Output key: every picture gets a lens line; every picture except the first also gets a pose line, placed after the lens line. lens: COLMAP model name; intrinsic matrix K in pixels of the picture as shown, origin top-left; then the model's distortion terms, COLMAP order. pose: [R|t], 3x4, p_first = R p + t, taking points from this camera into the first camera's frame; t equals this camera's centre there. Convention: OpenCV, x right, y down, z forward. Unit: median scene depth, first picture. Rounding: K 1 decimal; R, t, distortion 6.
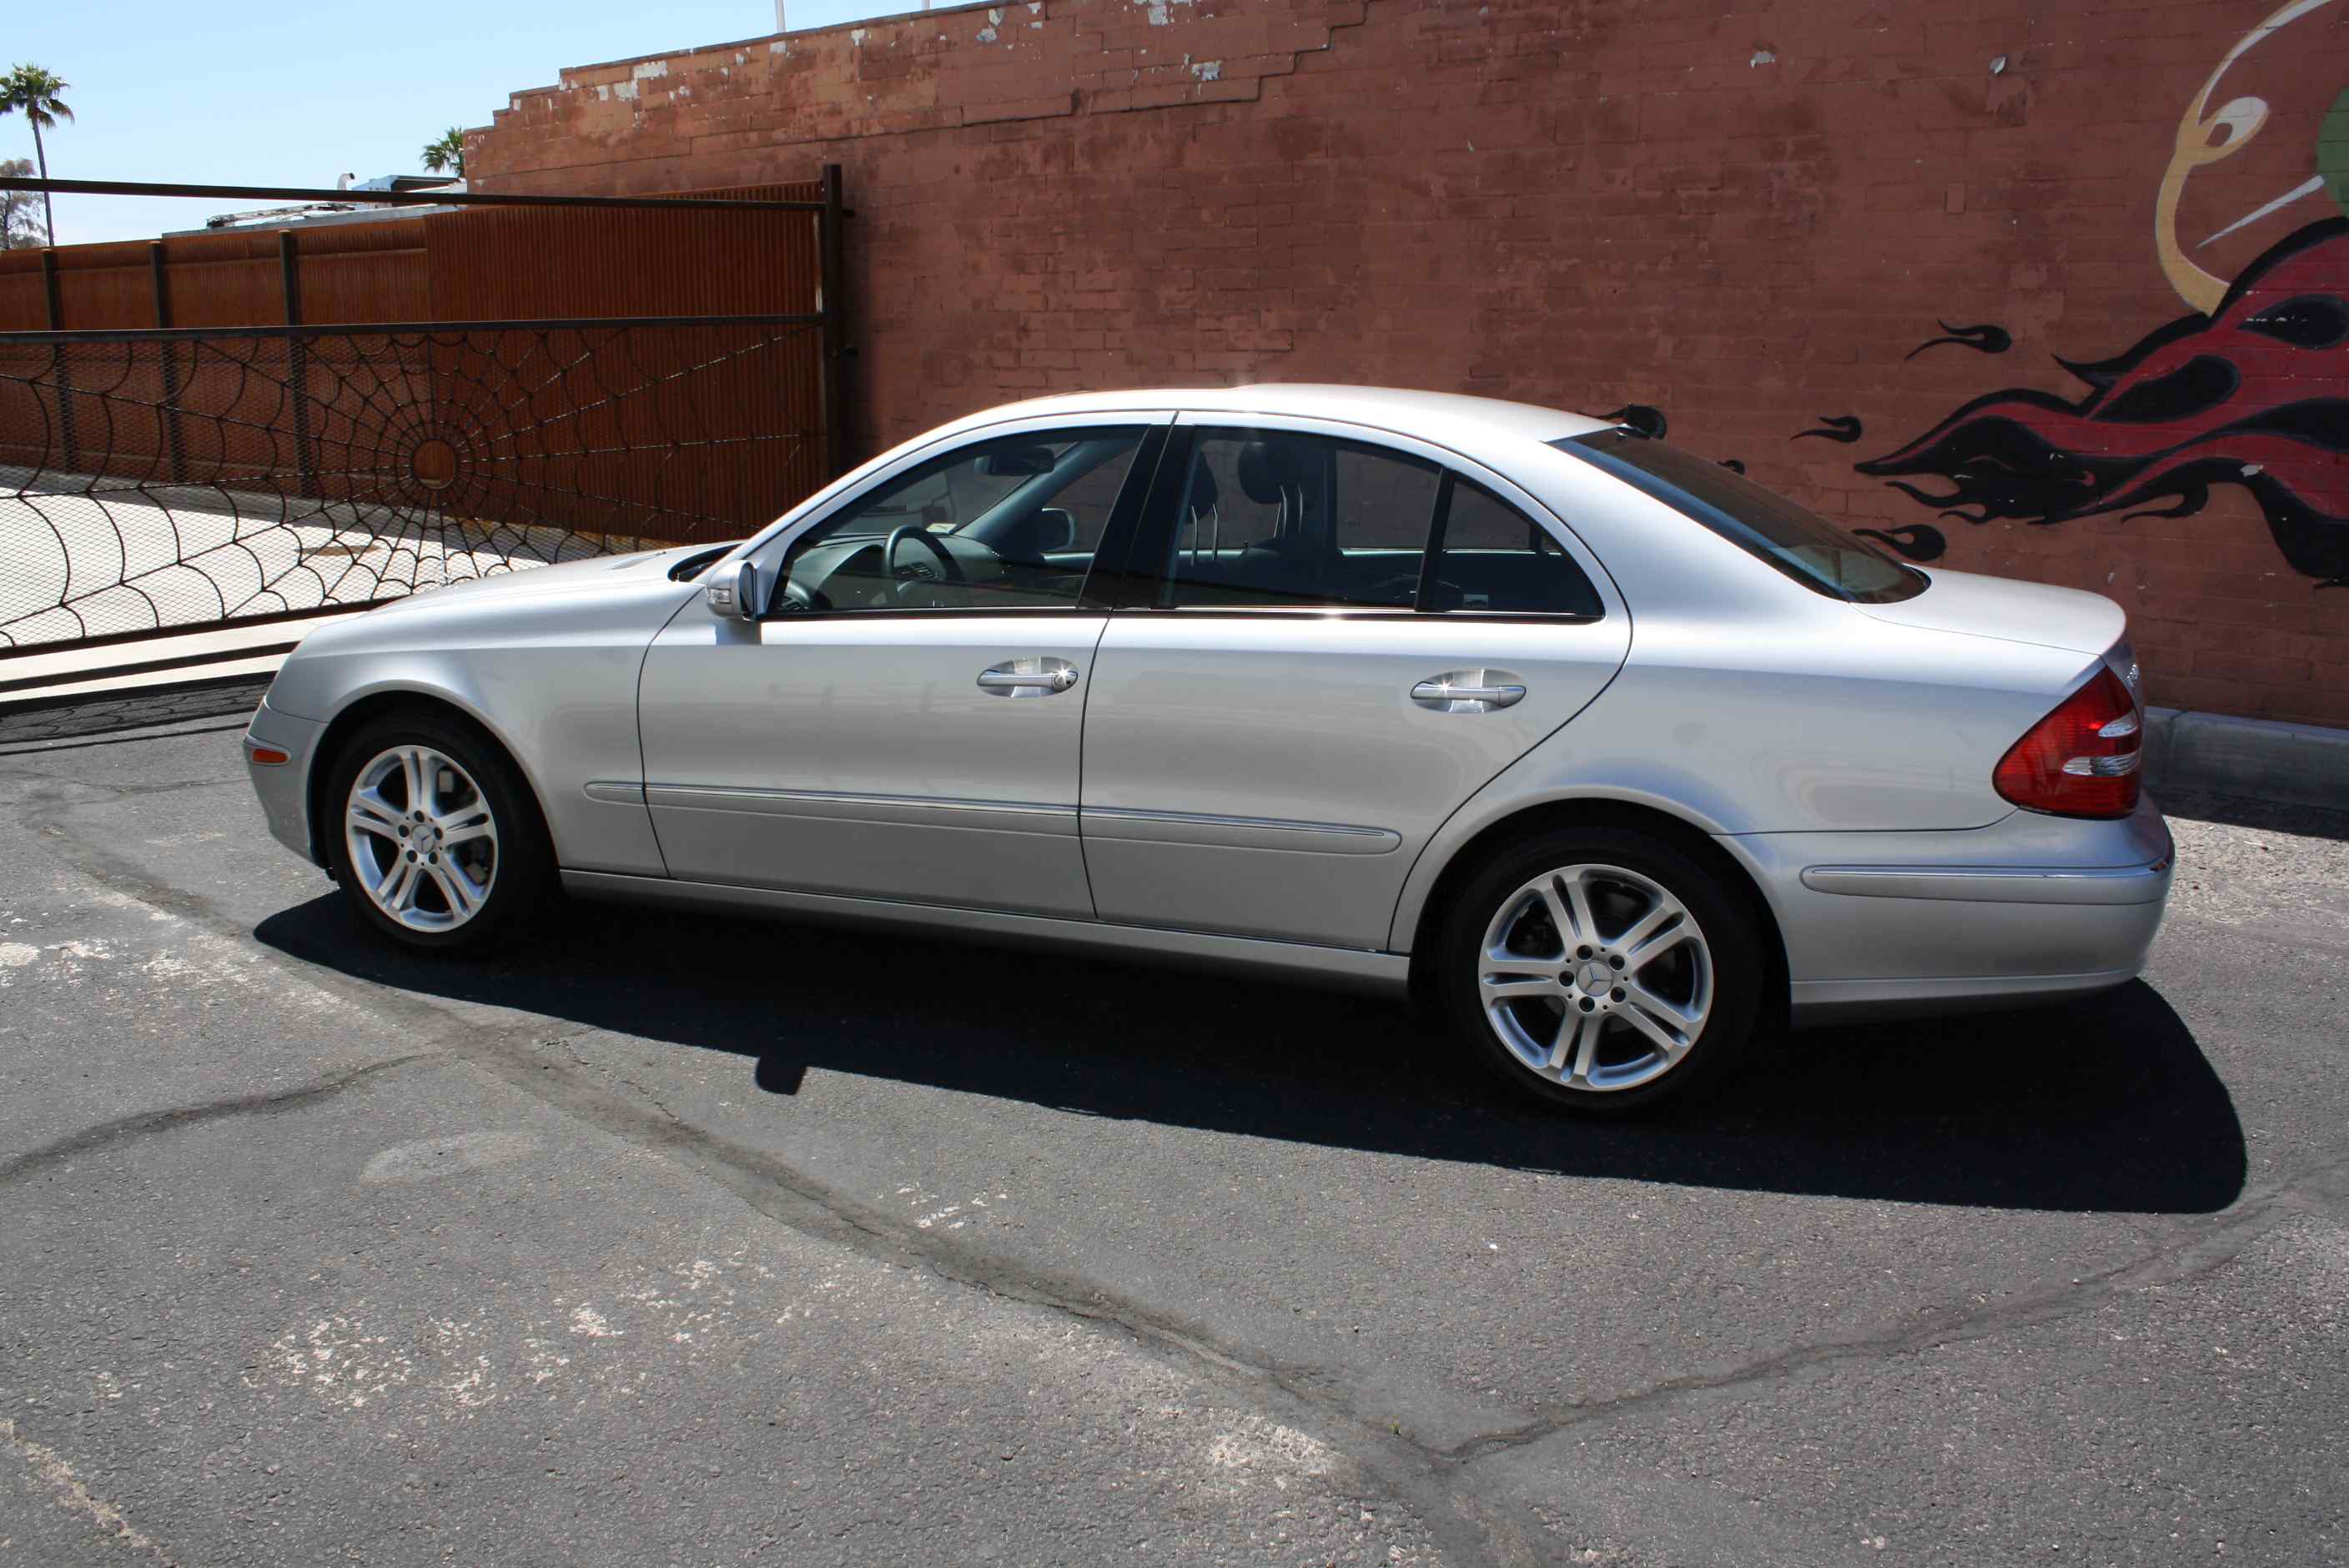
lens RADIAL K [[1994.5, 0, 1183.2], [0, 1994.5, 783.9], [0, 0, 1]] dist [-0.173111, 0.157813]
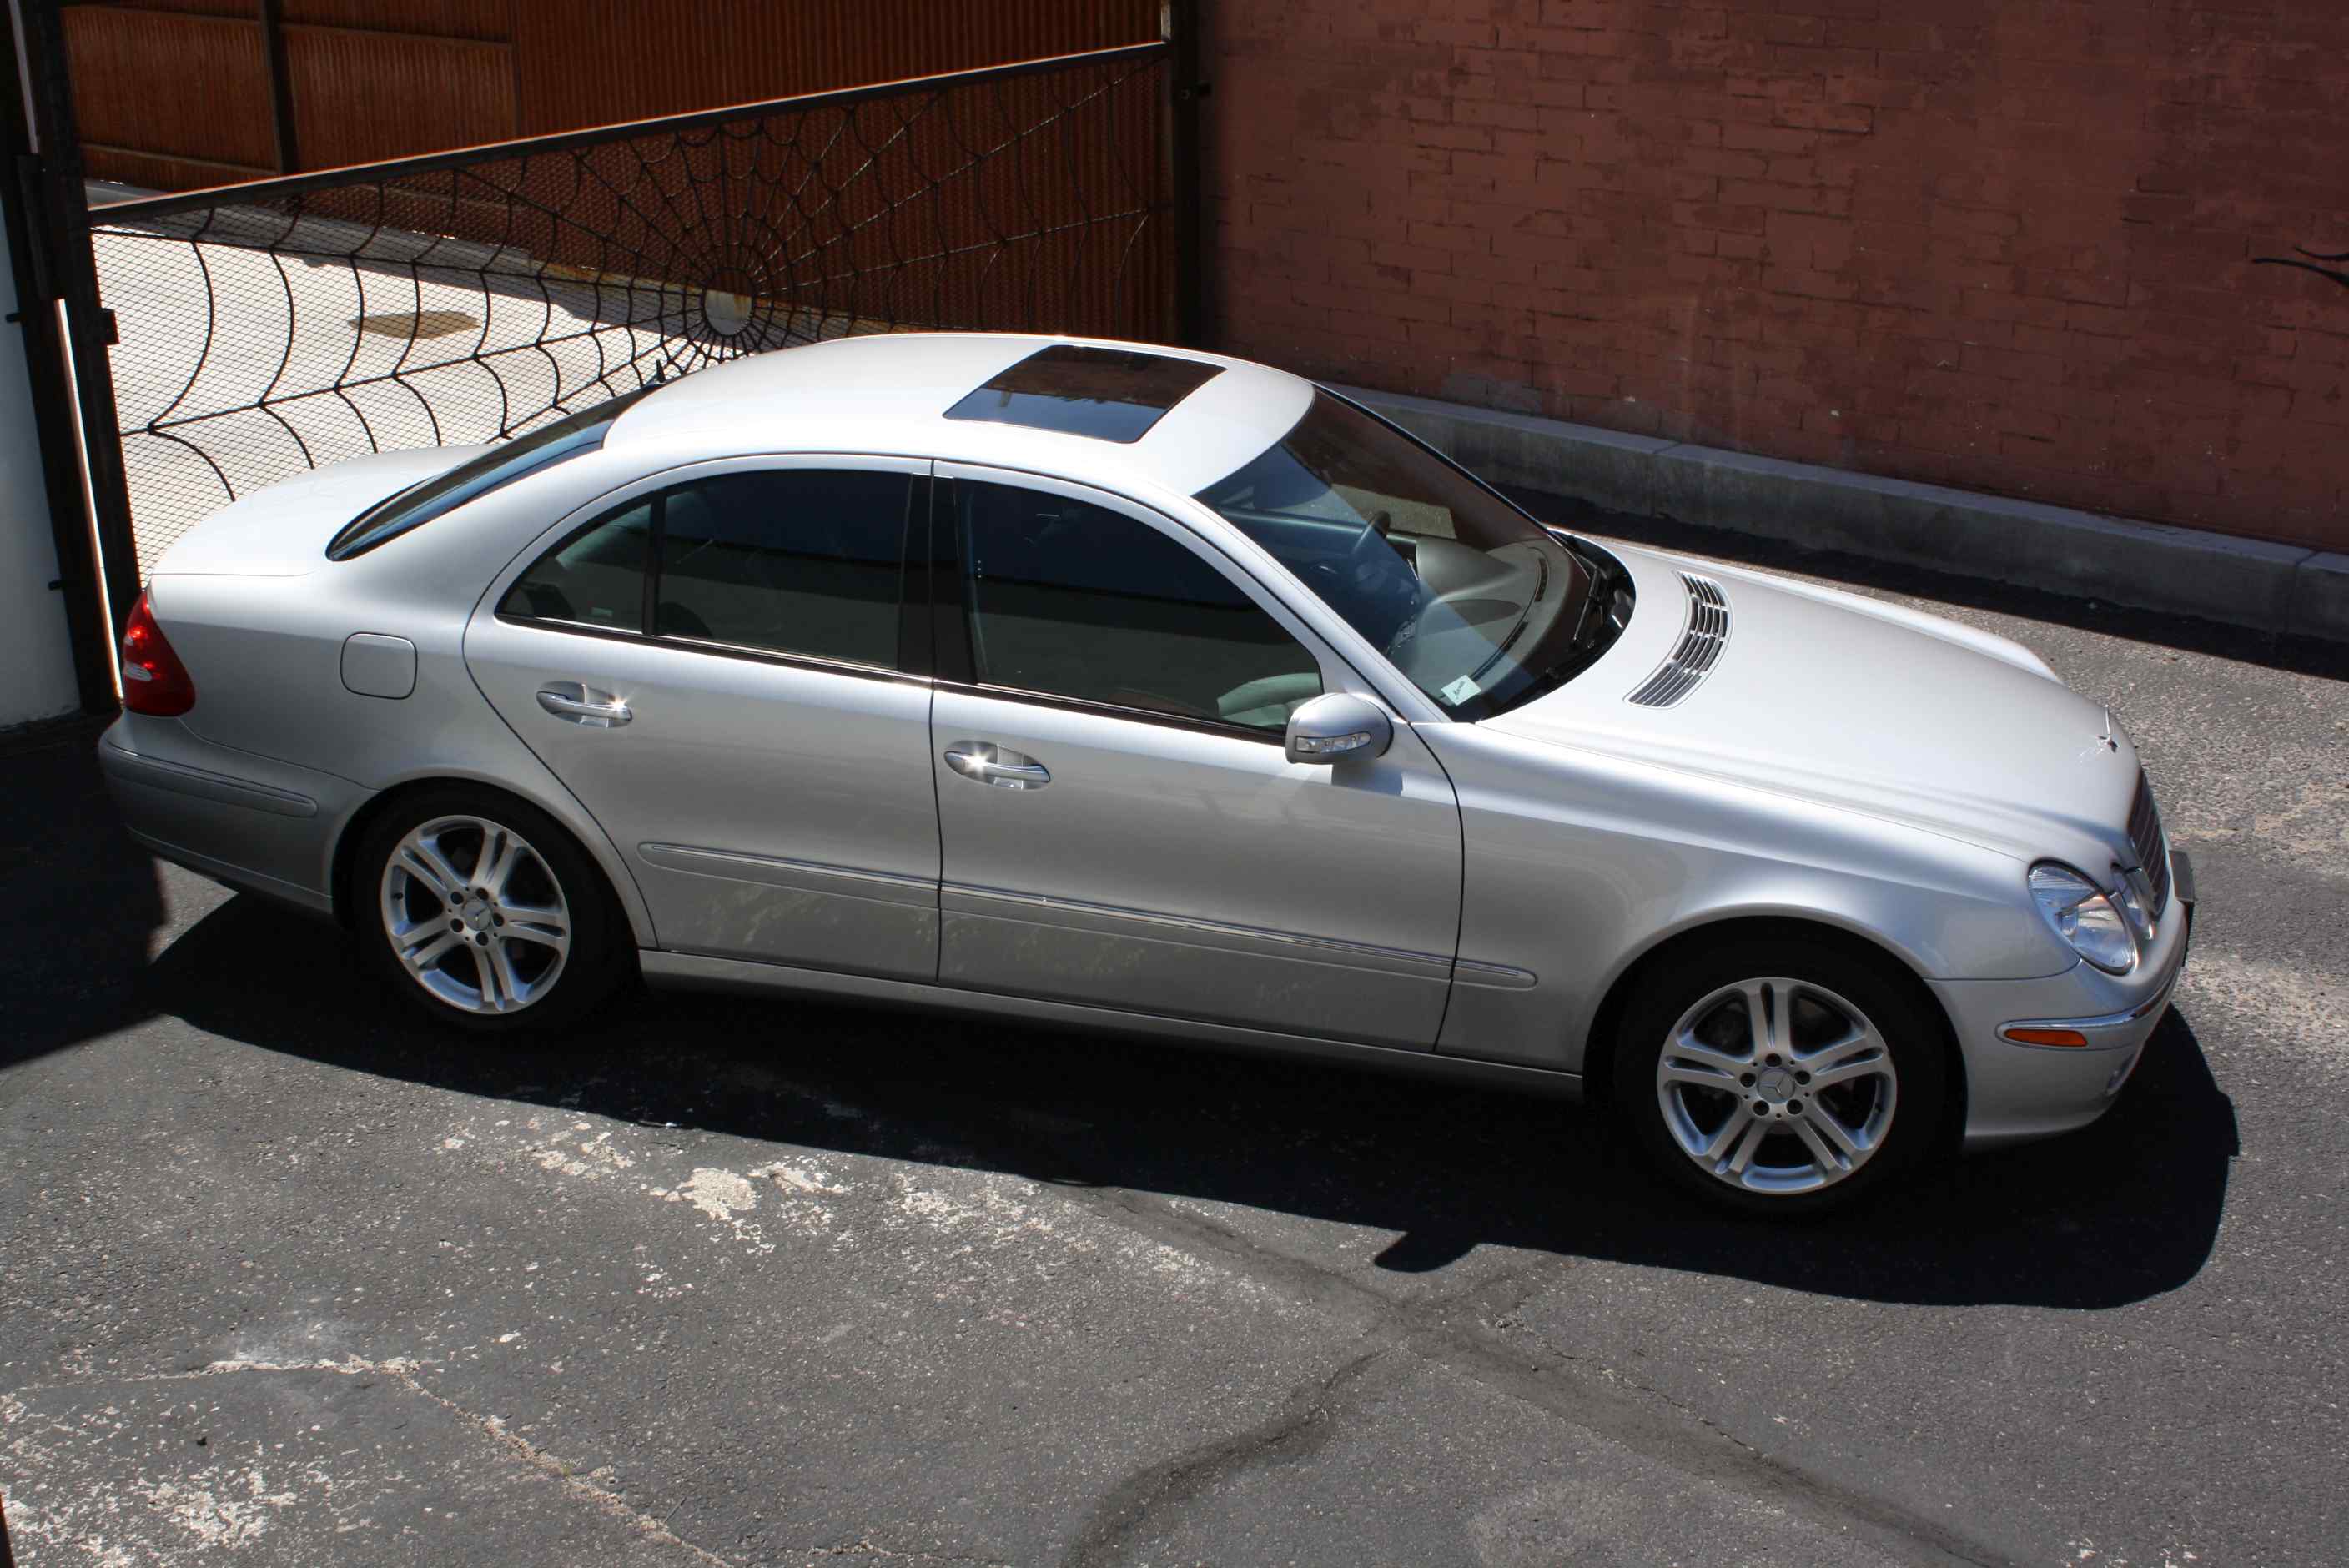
lens RADIAL K [[2836.7, 0, 1178.6], [0, 2836.7, 791.6], [0, 0, 1]] dist [-0.103178, 0.158977]
pose [[0.999943, -0.010272, -0.002849, -0.234730], [0.010563, 0.990752, 0.135274, -0.135967], [0.001434, -0.135296, 0.990804, -0.096368]]
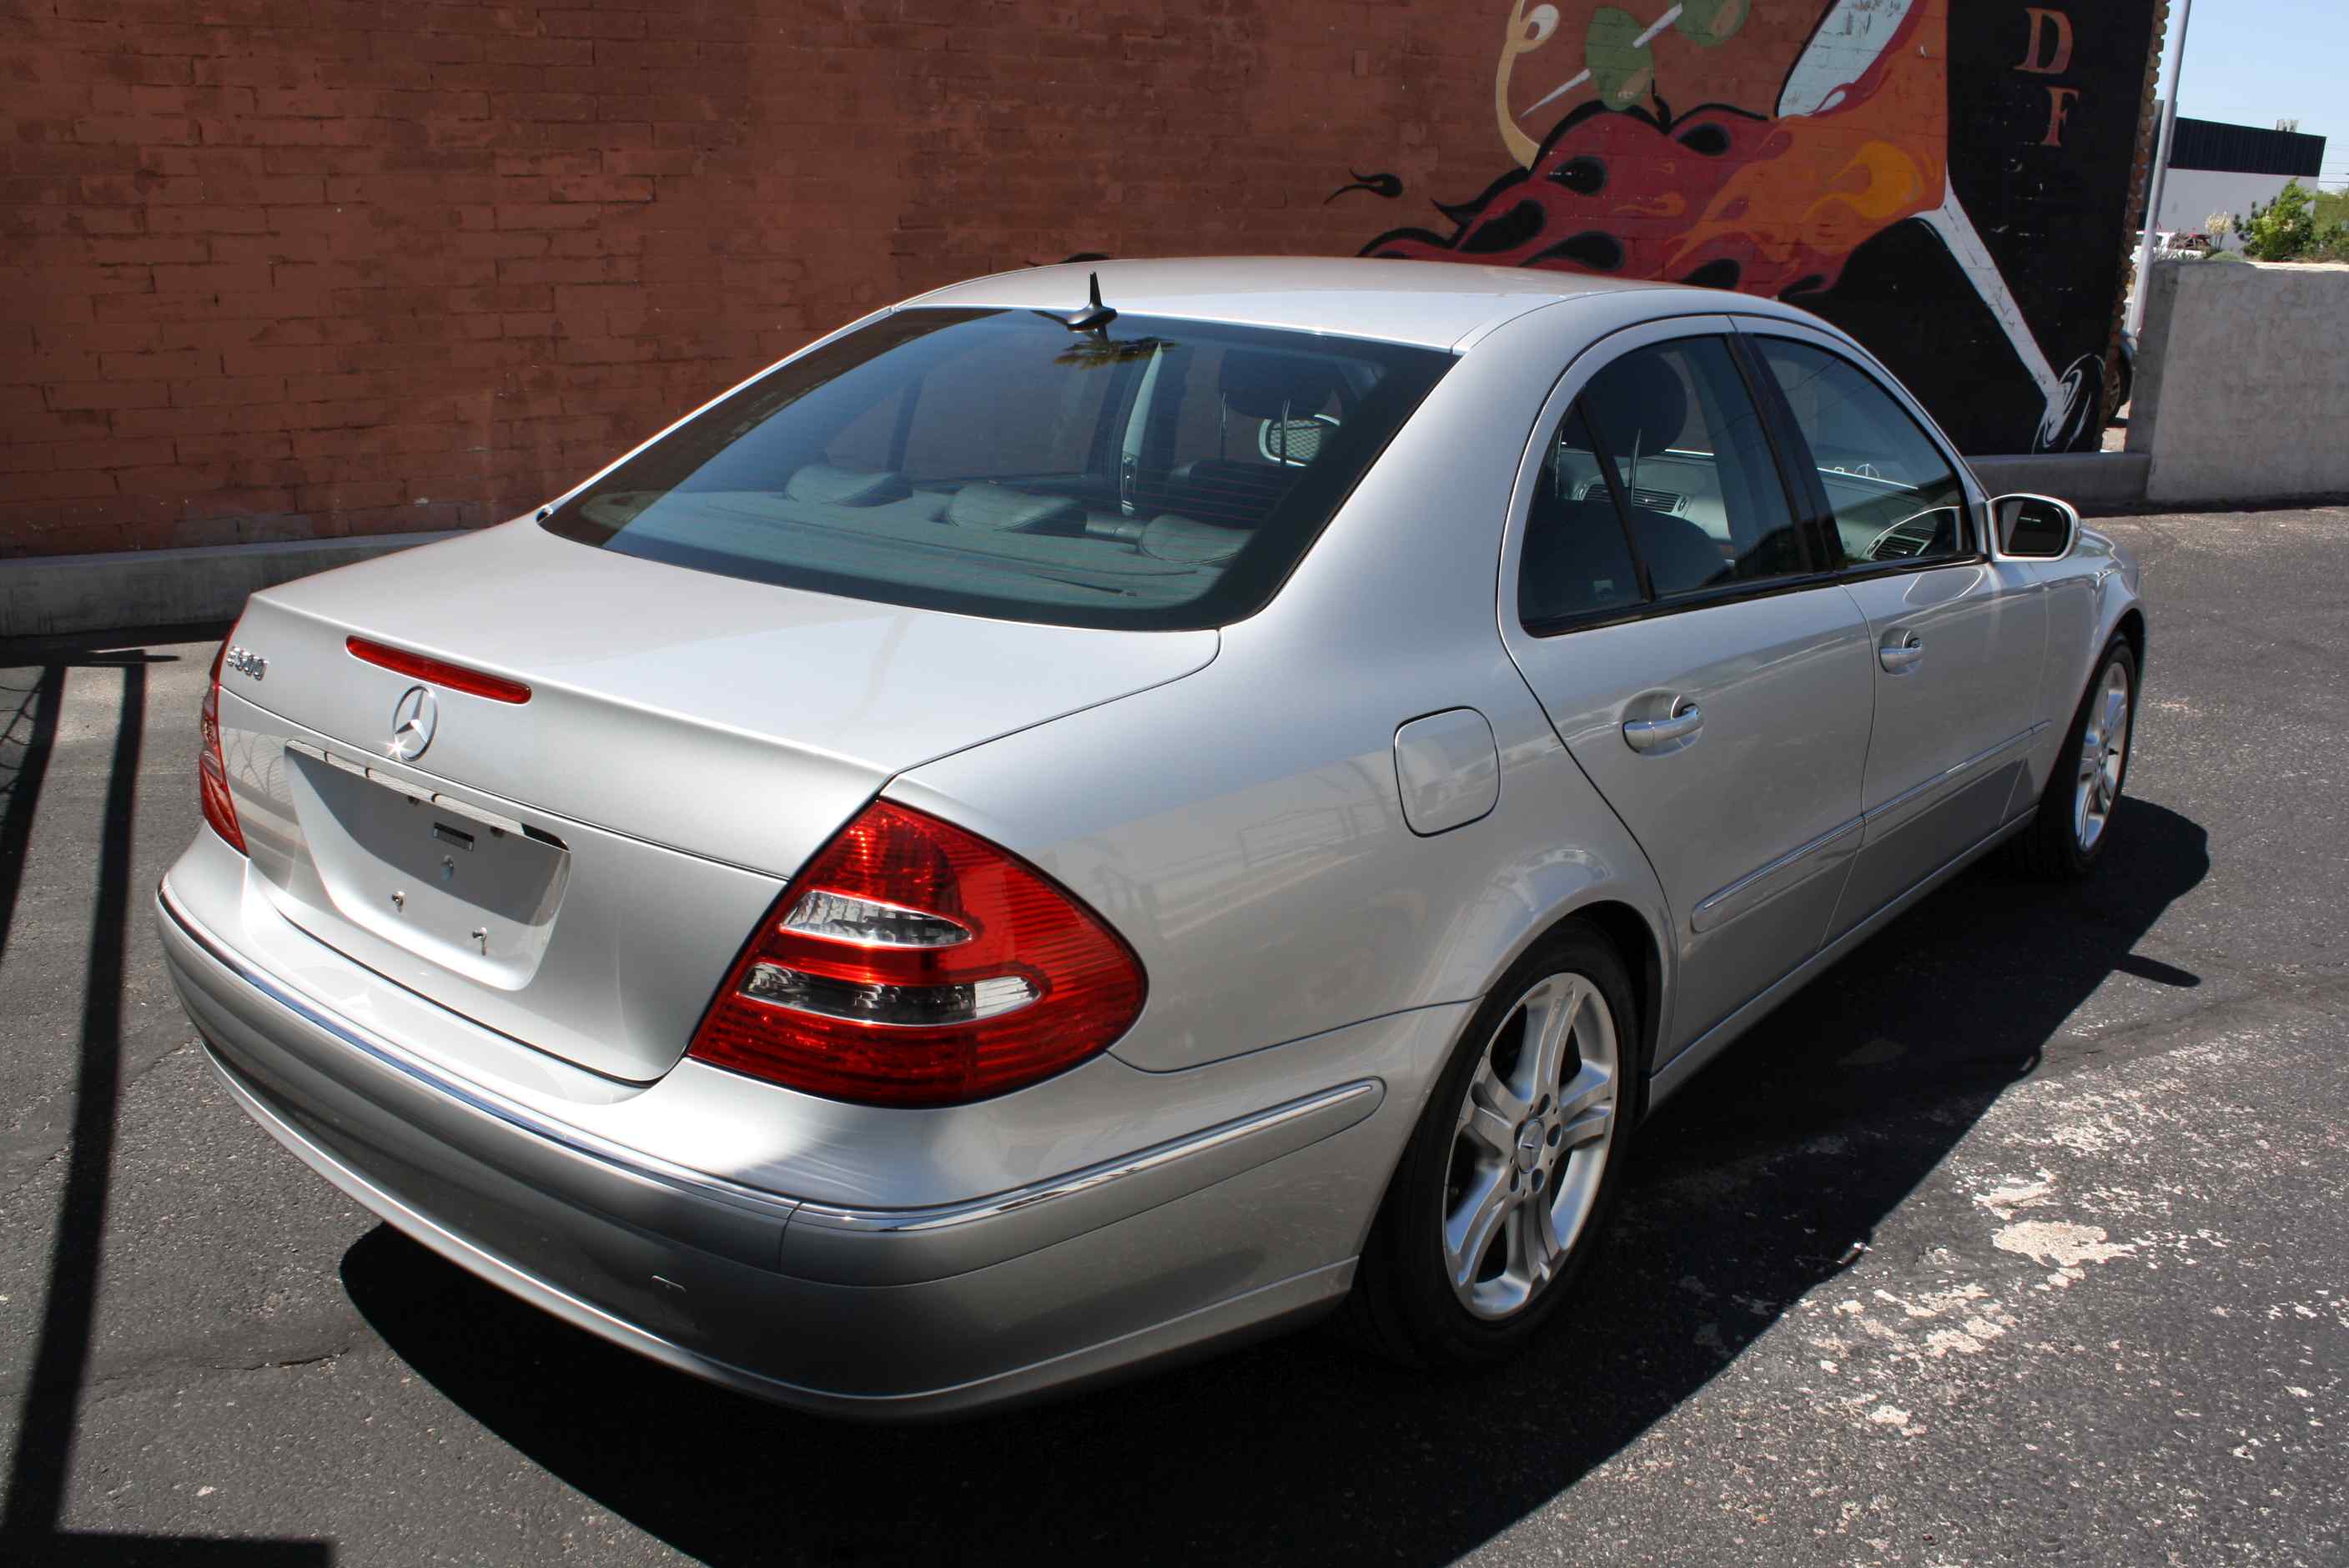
lens RADIAL K [[2002.2, 0, 1188.2], [0, 2002.2, 798.0], [0, 0, 1]] dist [-0.162709, 0.143055]
pose [[0.397543, -0.269318, 0.877170, -0.704304], [0.181133, 0.960179, 0.212713, -0.132856], [-0.899528, 0.074321, 0.430495, 0.550947]]
